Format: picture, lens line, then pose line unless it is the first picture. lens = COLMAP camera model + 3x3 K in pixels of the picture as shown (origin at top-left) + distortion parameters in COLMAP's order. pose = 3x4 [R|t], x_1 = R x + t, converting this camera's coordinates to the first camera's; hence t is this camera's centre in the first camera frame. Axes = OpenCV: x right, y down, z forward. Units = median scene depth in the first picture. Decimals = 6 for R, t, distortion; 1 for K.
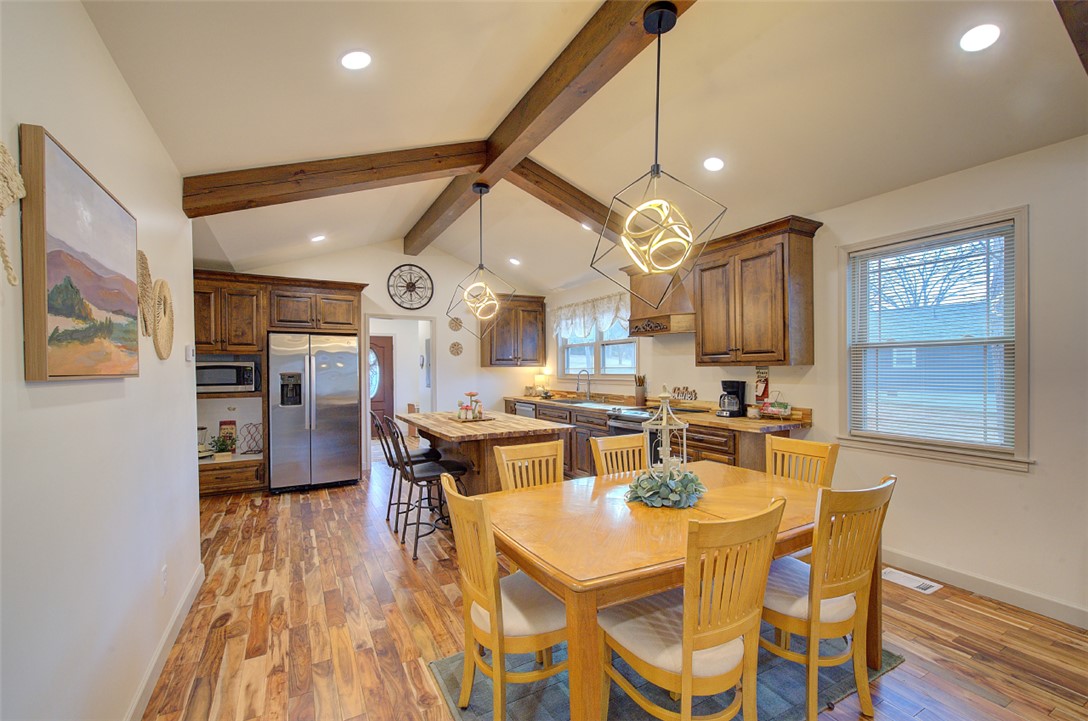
lens RADIAL K [[467.8, 0, 551.0], [0, 467.8, 372.3], [0, 0, 1]] dist [-0.006438, 0.001747]
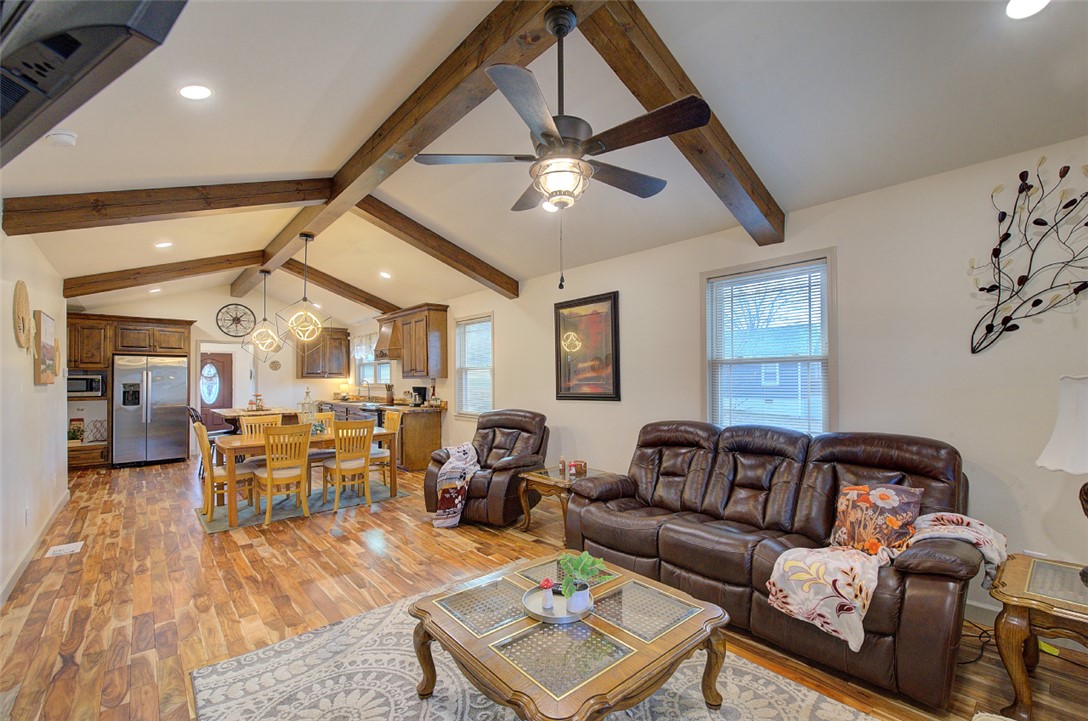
lens RADIAL K [[467.8, 0, 557.3], [0, 467.8, 371.4], [0, 0, 1]] dist [-0.006438, 0.001747]
pose [[0.975193, 0.002816, 0.221338, 0.400444], [0.002532, 0.999712, -0.023873, 0.002747], [-0.221342, 0.023841, 0.974905, -0.683335]]
